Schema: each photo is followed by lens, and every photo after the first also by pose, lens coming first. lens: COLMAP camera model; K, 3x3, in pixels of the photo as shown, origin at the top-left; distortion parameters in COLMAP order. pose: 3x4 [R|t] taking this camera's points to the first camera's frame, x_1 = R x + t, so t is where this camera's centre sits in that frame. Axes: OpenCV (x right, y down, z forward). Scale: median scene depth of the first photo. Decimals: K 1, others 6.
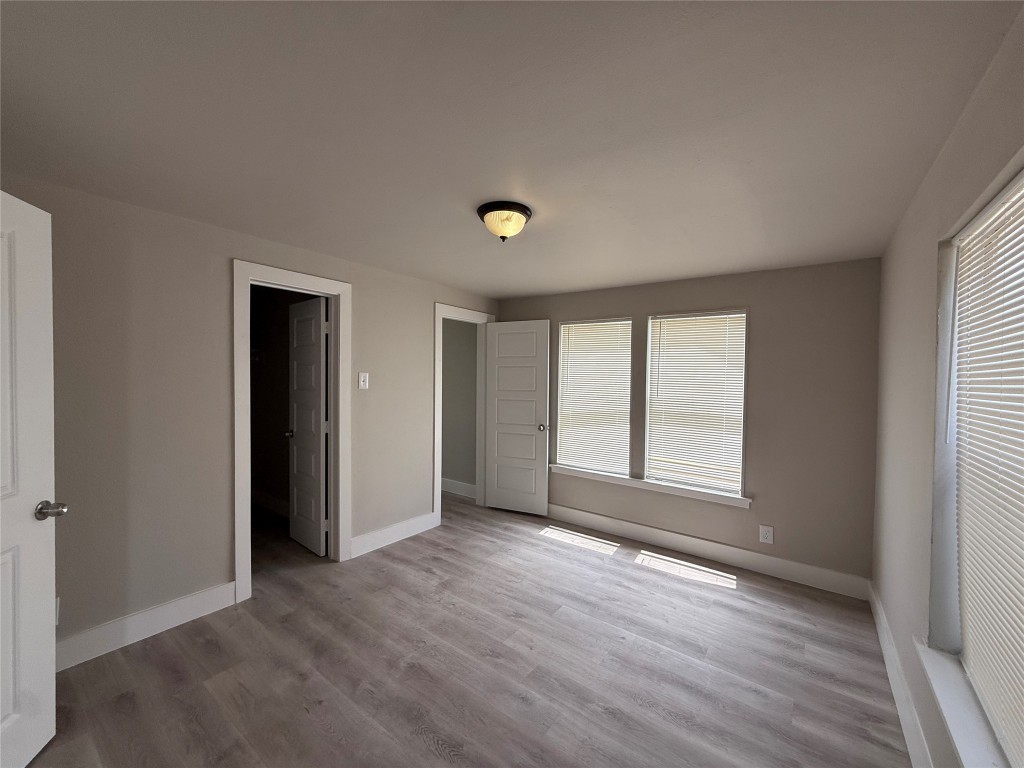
lens RADIAL K [[404.2, 0, 512.0], [0, 404.2, 384.0], [0, 0, 1]] dist [-0.000732, -0.000166]
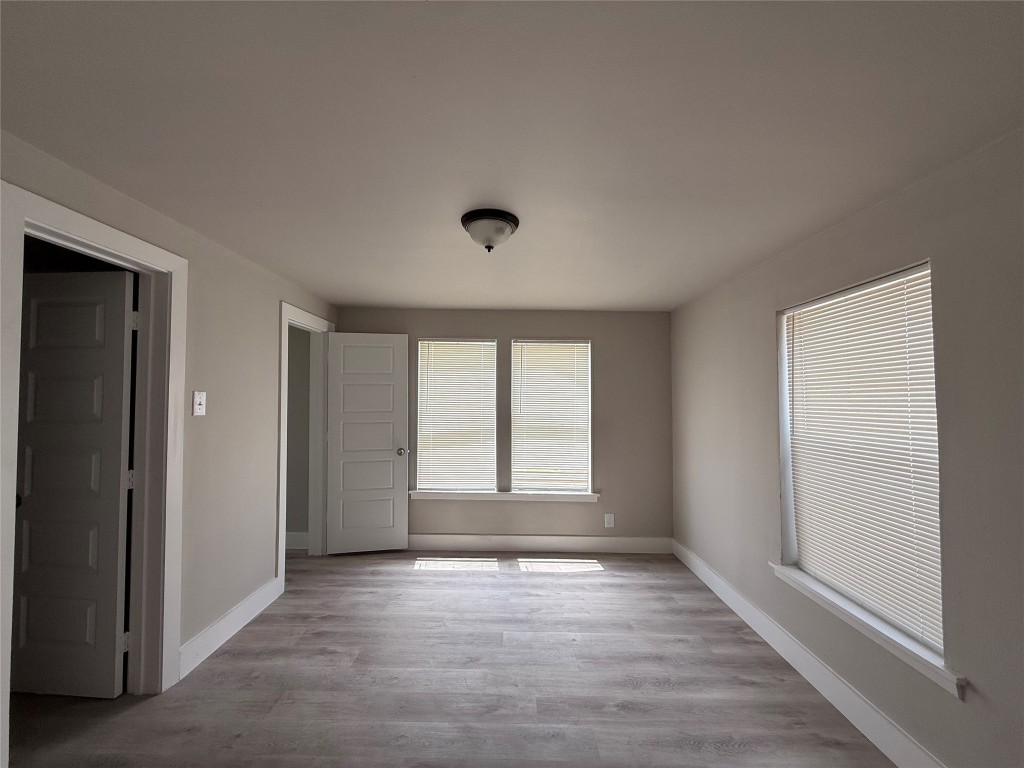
lens RADIAL K [[404.2, 0, 512.0], [0, 404.2, 384.0], [0, 0, 1]] dist [-0.000732, -0.000166]
pose [[0.808530, 0.008826, 0.588389, -0.342516], [0.017704, 0.999070, -0.039314, -0.005254], [-0.588189, 0.042204, 0.807621, 0.144188]]
